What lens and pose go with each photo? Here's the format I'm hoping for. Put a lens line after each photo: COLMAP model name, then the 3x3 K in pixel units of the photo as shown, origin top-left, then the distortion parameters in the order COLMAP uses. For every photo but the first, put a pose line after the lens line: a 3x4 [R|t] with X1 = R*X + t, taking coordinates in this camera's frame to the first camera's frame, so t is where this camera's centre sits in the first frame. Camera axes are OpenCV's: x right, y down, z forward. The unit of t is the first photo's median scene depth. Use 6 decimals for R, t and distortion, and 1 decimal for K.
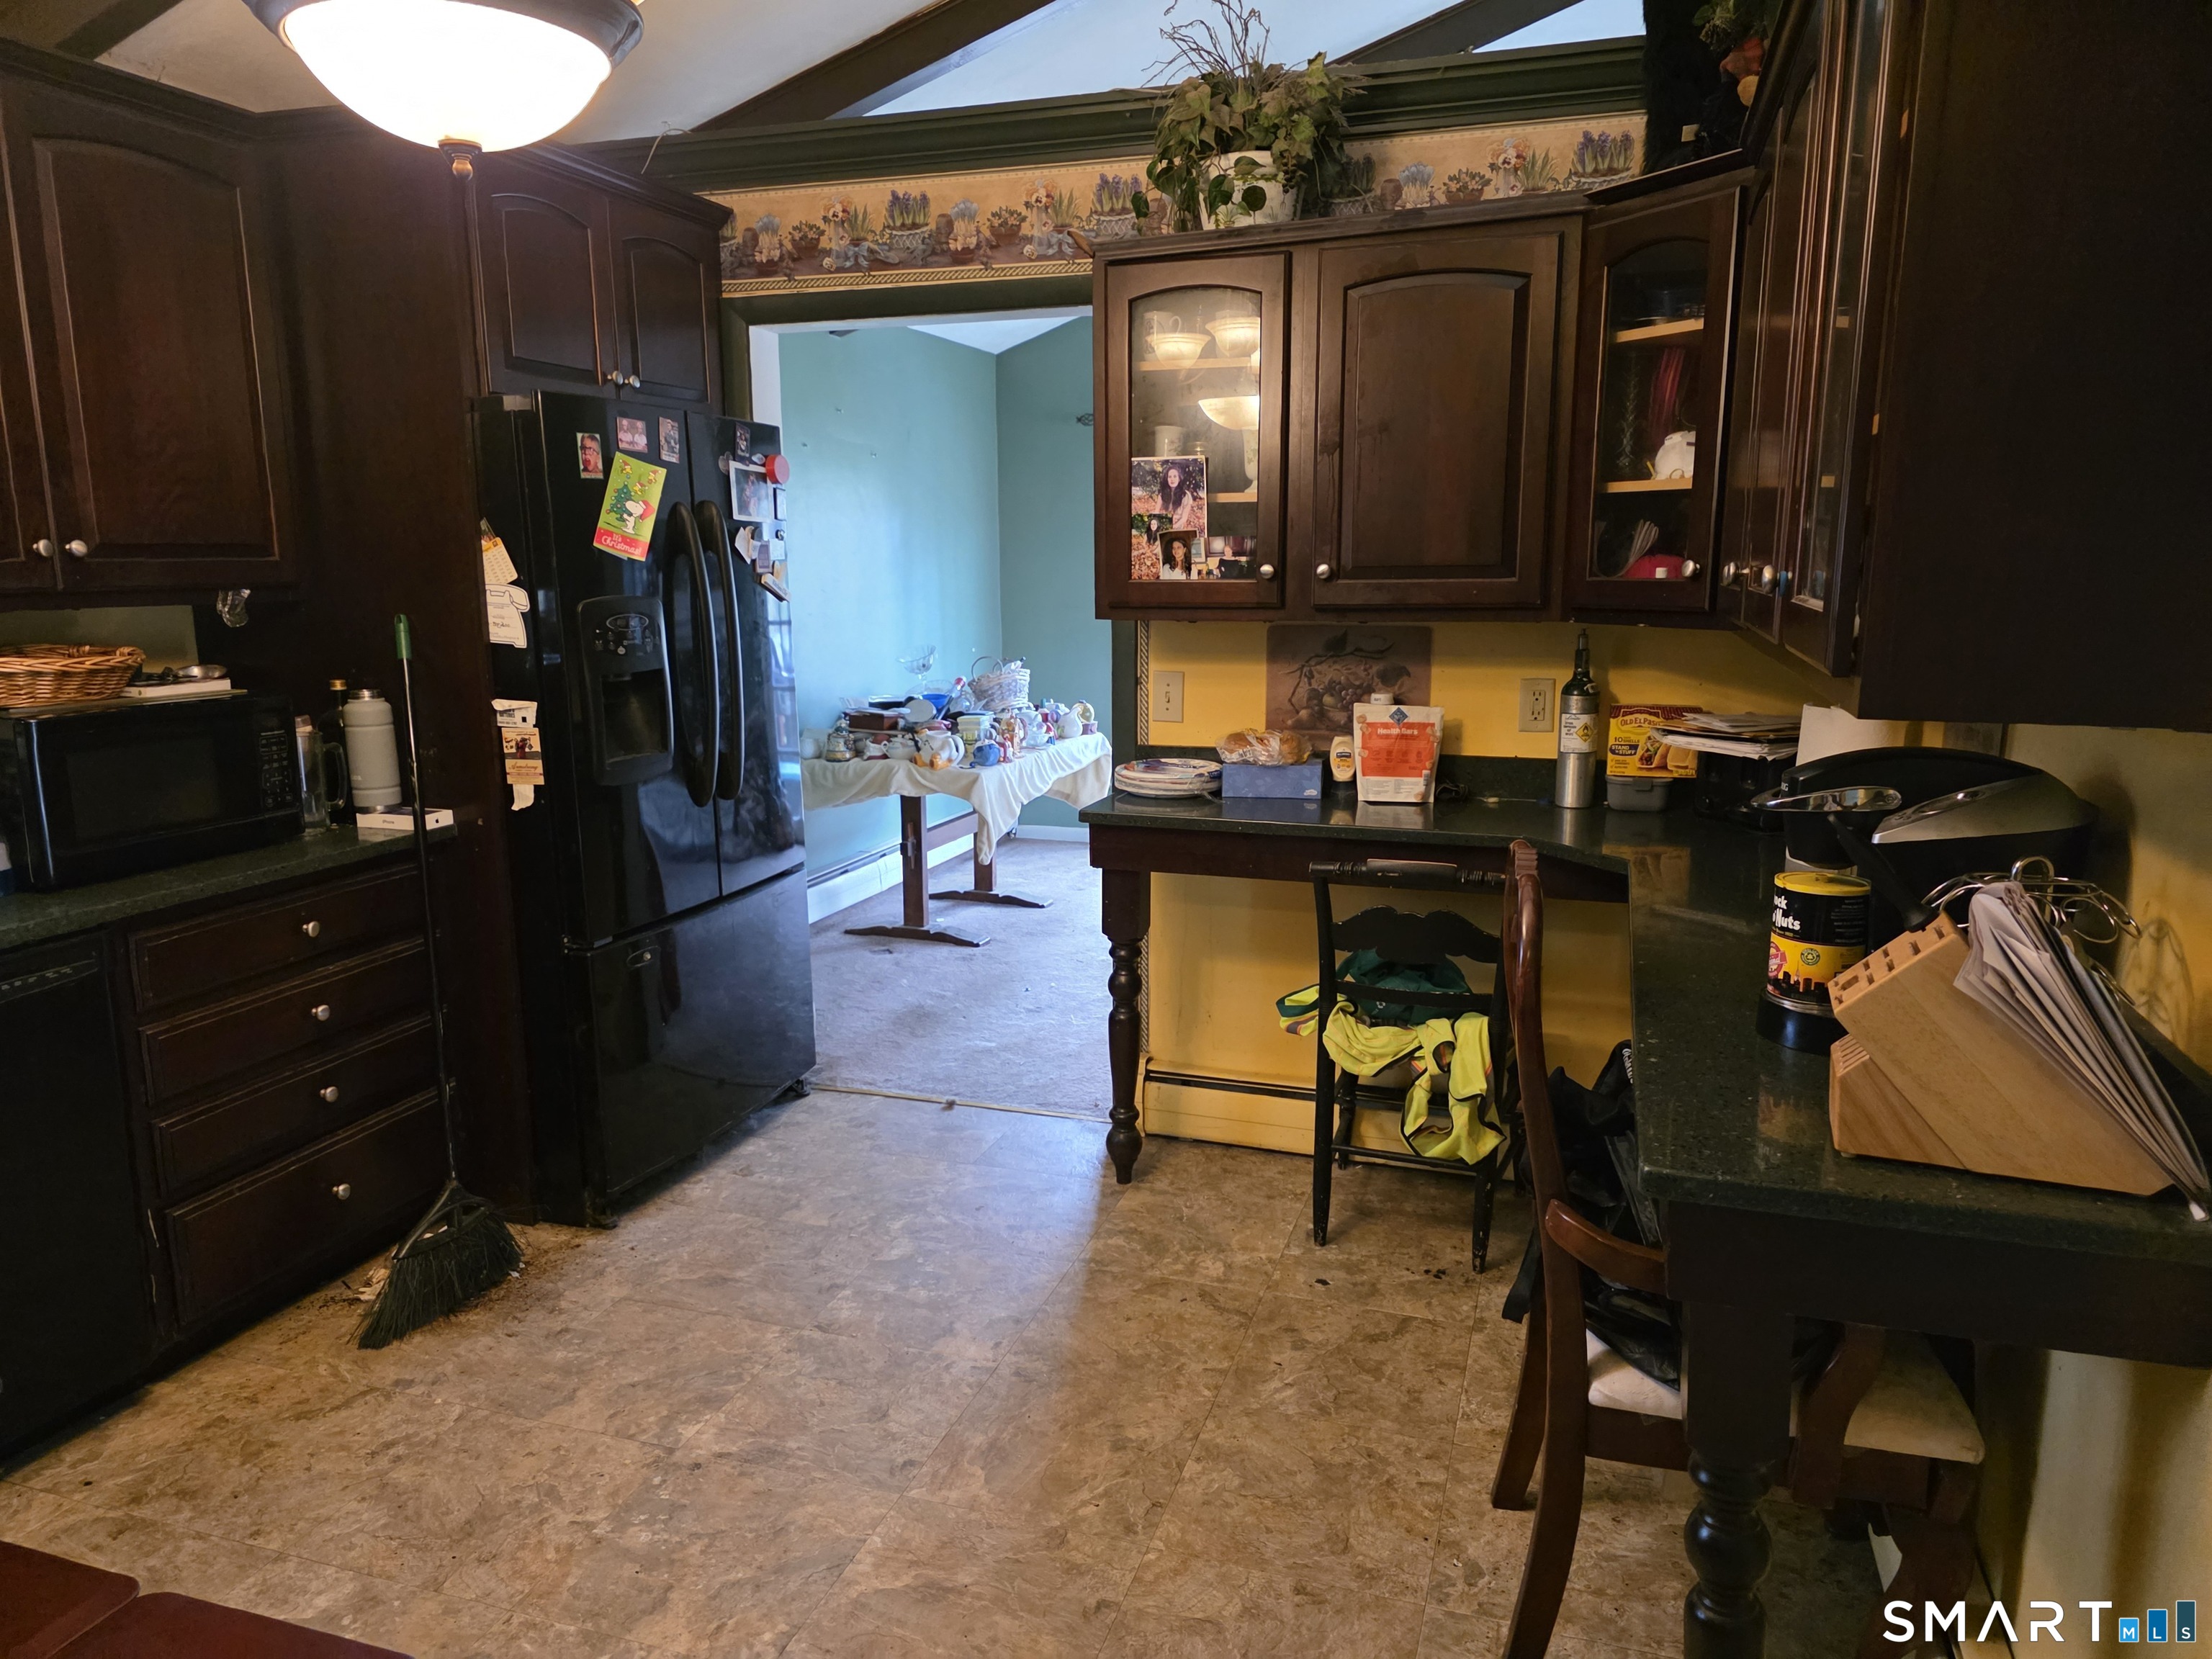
lens RADIAL K [[1465.9, 0, 1106.0], [0, 1465.9, 829.5], [0, 0, 1]] dist [0.058867, -0.063892]
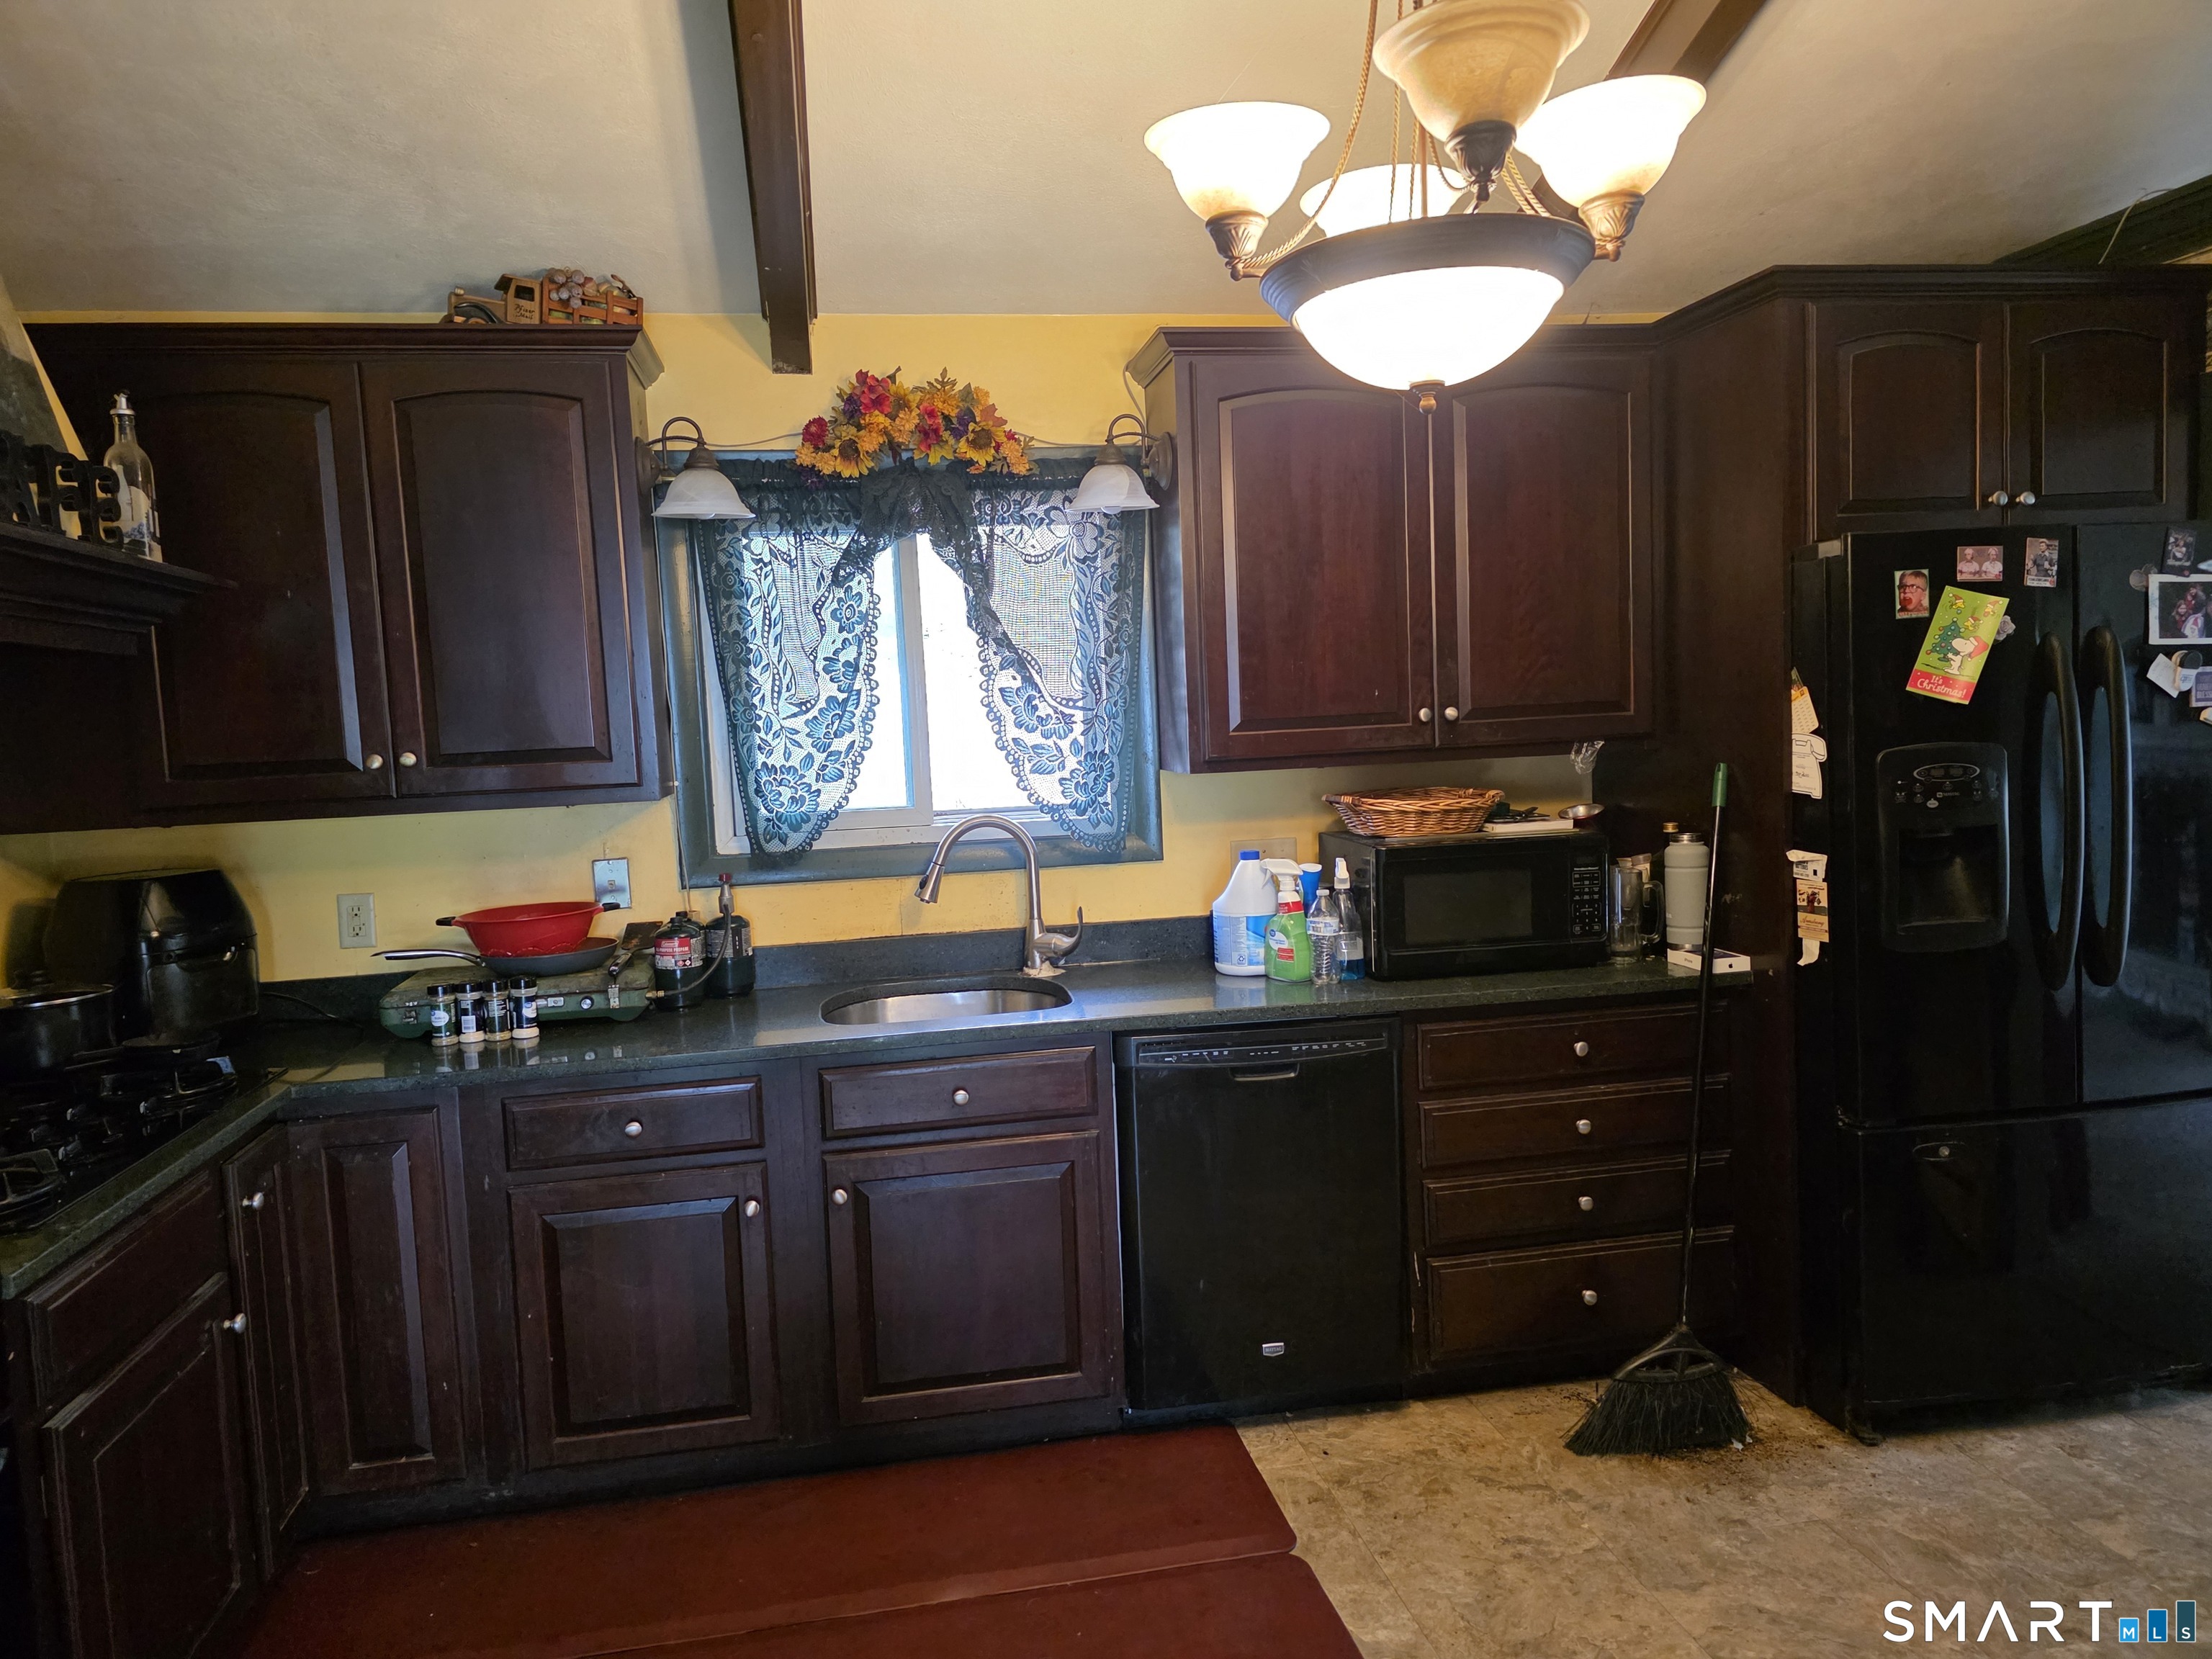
lens RADIAL K [[1465.9, 0, 1106.0], [0, 1465.9, 829.5], [0, 0, 1]] dist [0.058867, -0.063892]
pose [[0.474986, 0.051144, -0.878506, 0.230574], [-0.118455, 0.992940, -0.006240, -0.042005], [0.871984, 0.107027, 0.477691, 0.138070]]
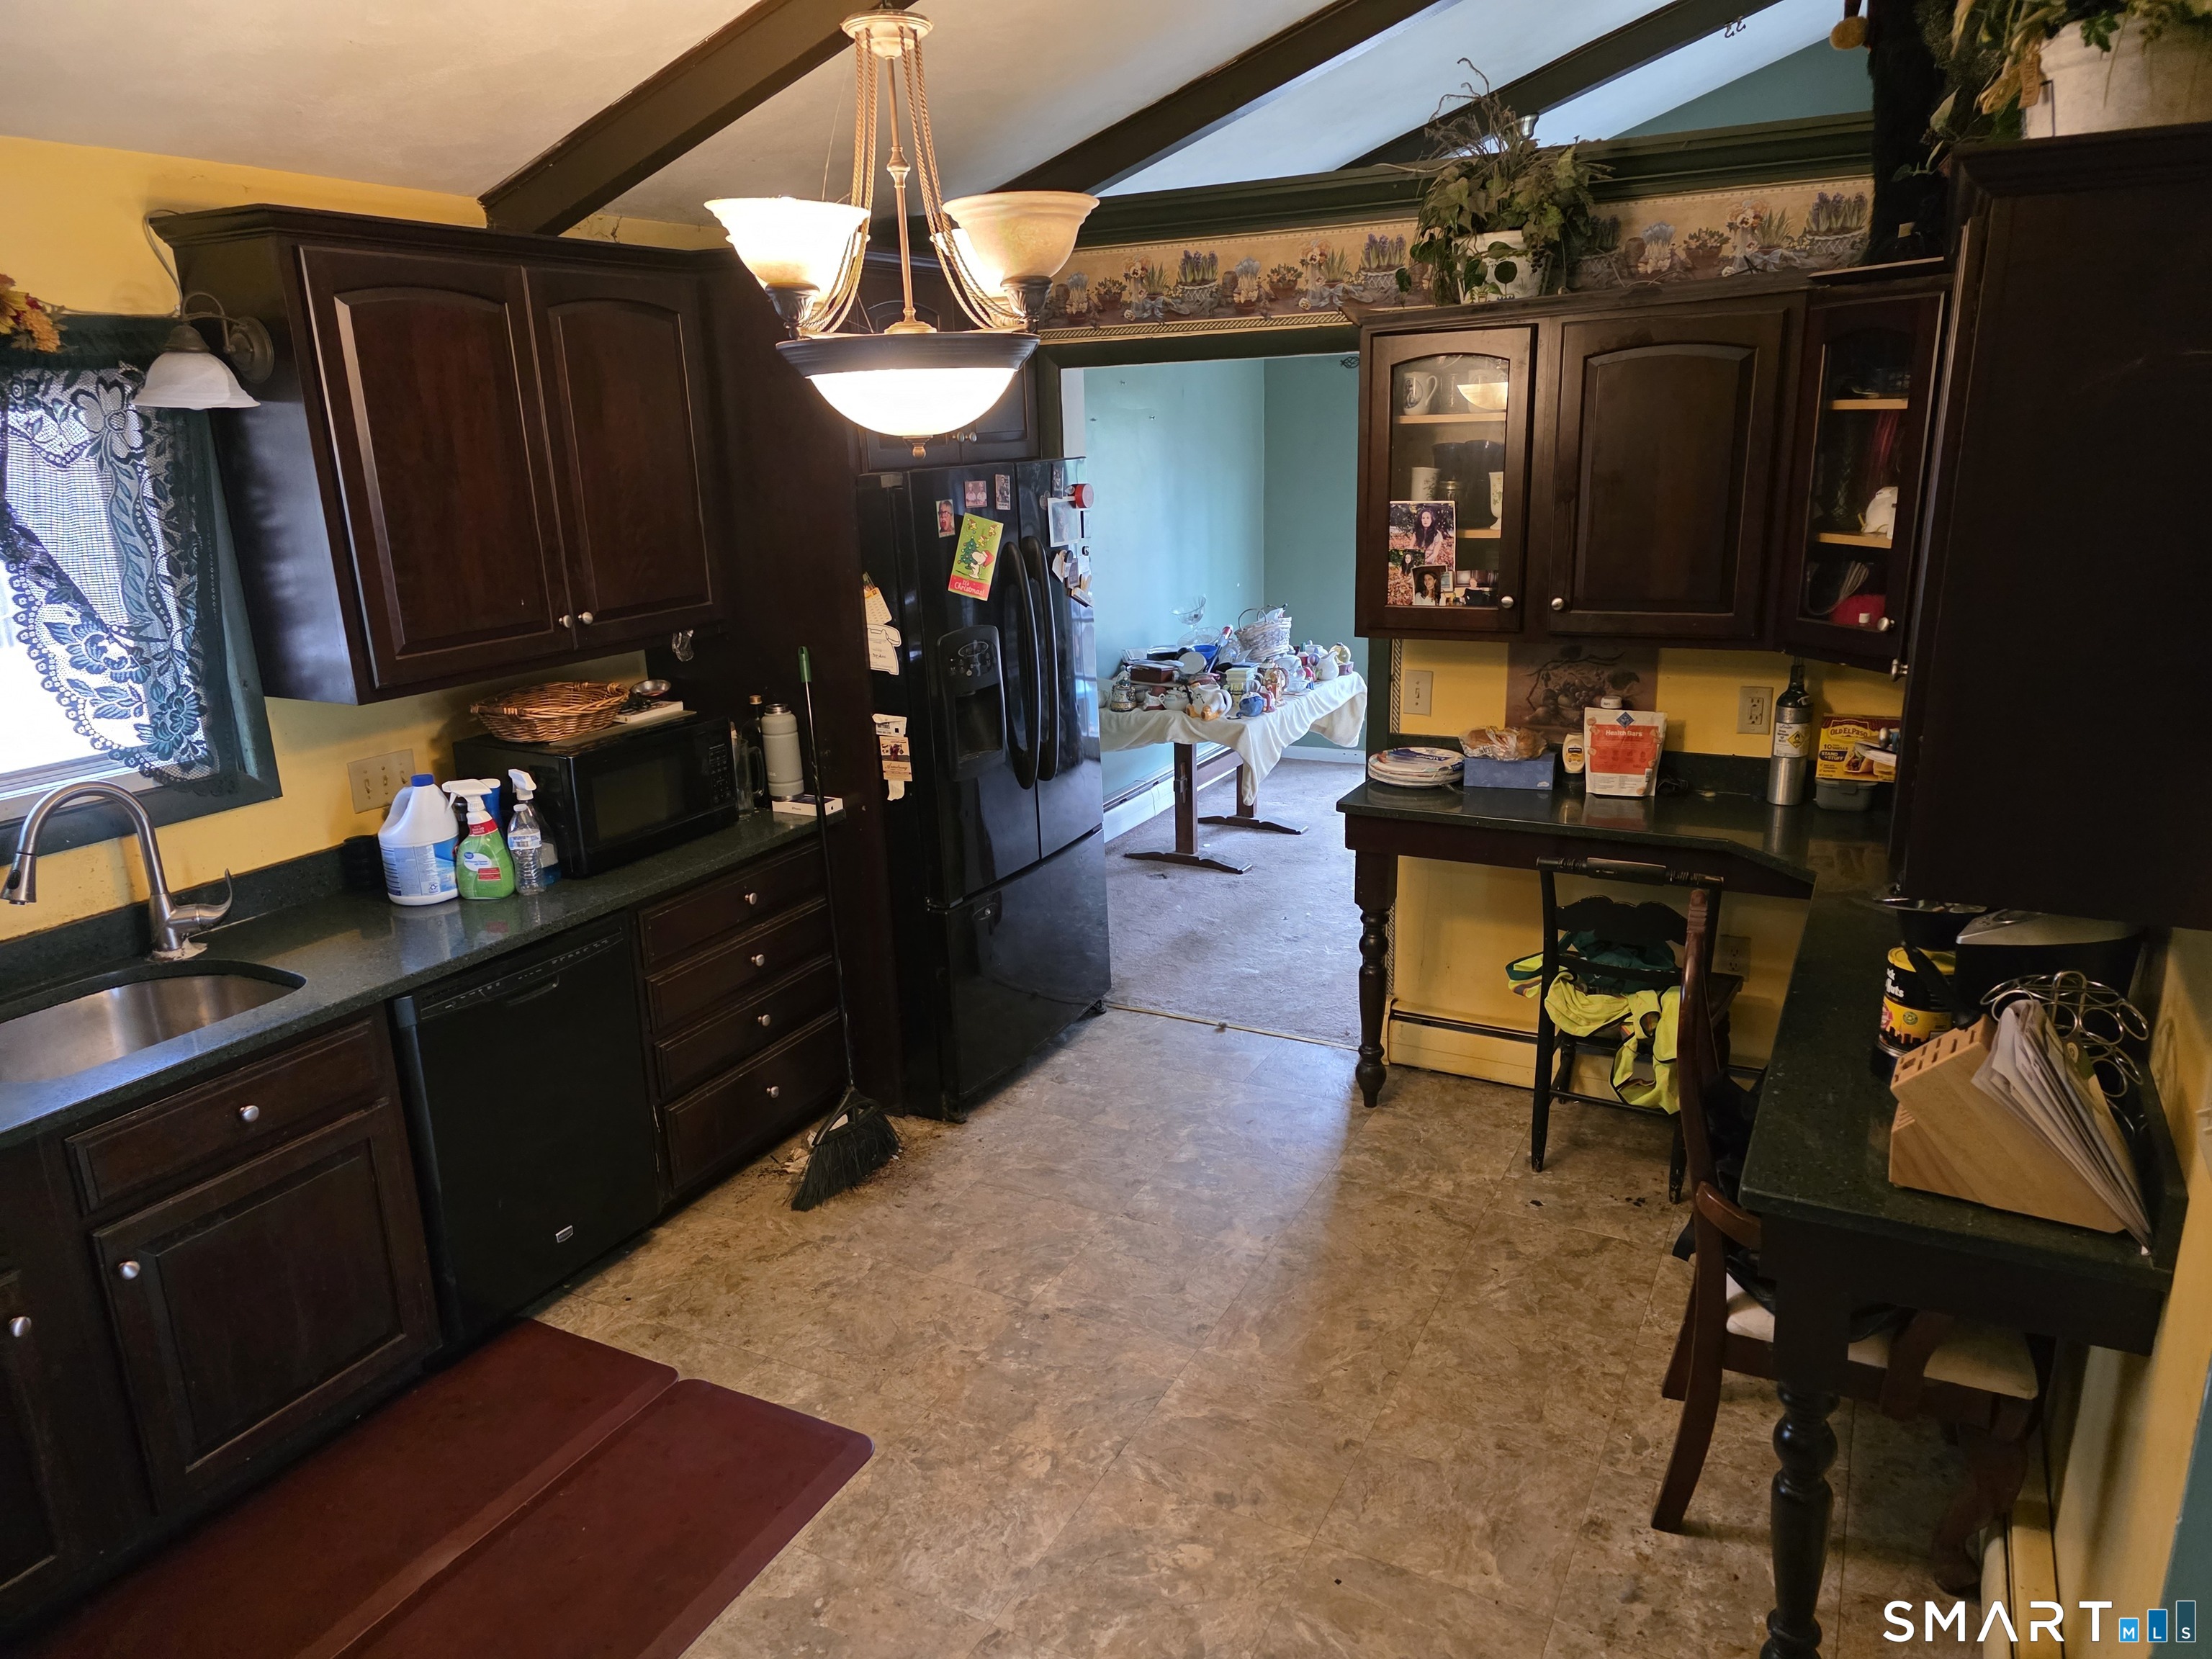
lens RADIAL K [[1441.2, 0, 1123.0], [0, 1441.2, 836.0], [0, 0, 1]] dist [0.058669, -0.065526]
pose [[0.987170, 0.019606, -0.158463, -0.004848], [-0.004470, 0.995437, 0.095317, -0.103529], [0.159609, -0.093386, 0.982753, -0.191877]]
